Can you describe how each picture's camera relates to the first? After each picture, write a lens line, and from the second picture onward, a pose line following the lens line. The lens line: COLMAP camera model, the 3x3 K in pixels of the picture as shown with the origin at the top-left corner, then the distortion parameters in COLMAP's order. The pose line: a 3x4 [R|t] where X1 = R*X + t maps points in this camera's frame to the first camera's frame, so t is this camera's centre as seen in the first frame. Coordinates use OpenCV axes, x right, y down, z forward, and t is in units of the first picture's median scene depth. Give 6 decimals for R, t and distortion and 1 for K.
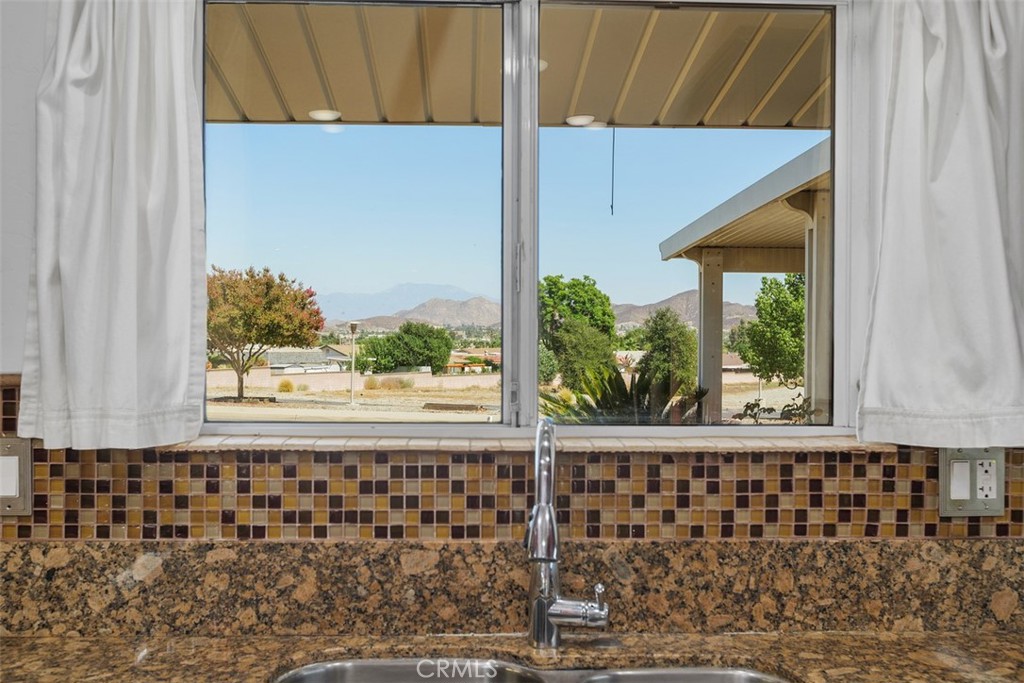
lens RADIAL K [[994.5, 0, 512.9], [0, 994.5, 338.1], [0, 0, 1]] dist [-0.009299, 0.000000]
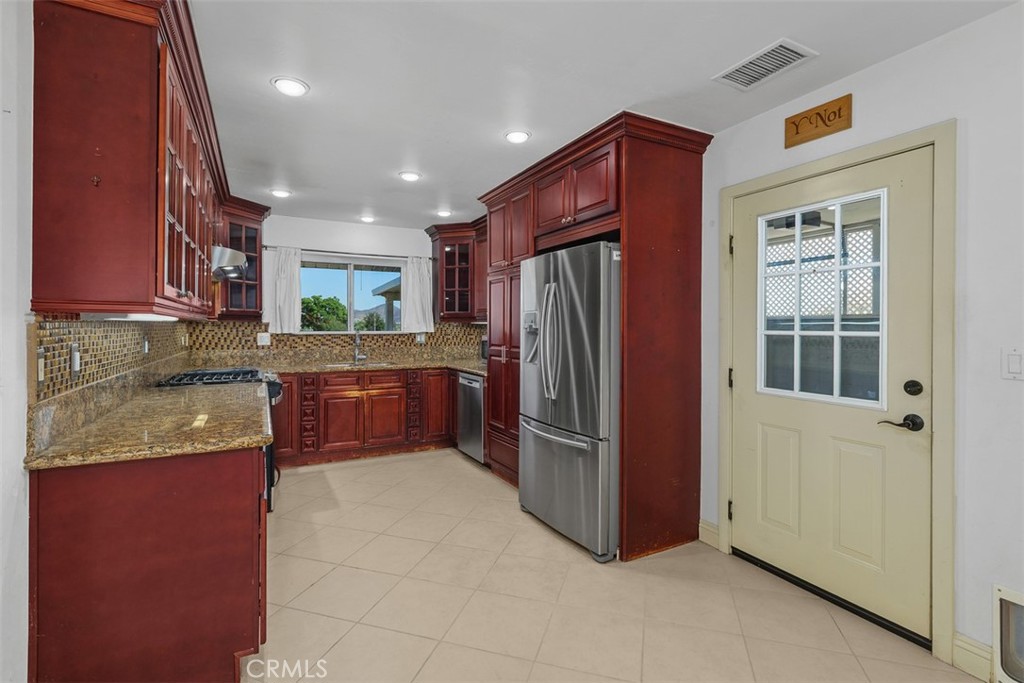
lens RADIAL K [[476.1, 0, 507.5], [0, 476.1, 333.3], [0, 0, 1]] dist [0.003278, -0.001646]
pose [[0.910491, -0.012217, 0.413349, -0.351442], [0.005997, 0.999848, 0.016343, 0.061444], [-0.413487, -0.012402, 0.910426, -2.254680]]
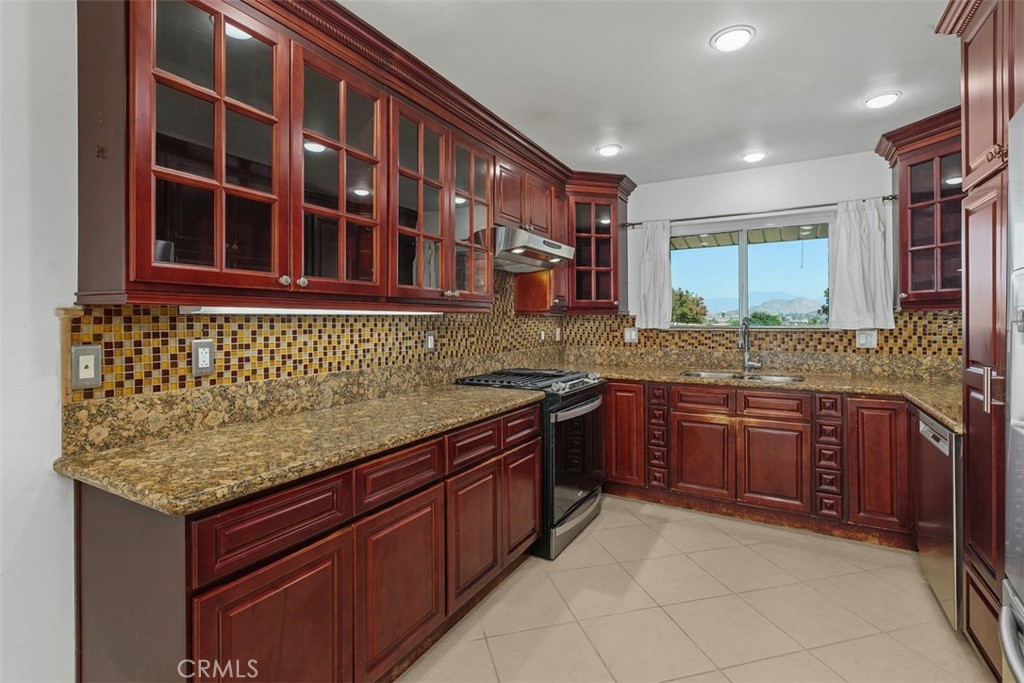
lens RADIAL K [[476.1, 0, 523.0], [0, 476.1, 326.5], [0, 0, 1]] dist [0.003278, -0.001646]
pose [[0.846552, -0.003642, -0.532293, 0.316949], [0.009059, 0.999930, 0.007567, 0.067624], [0.532228, -0.011228, 0.846526, -1.363792]]
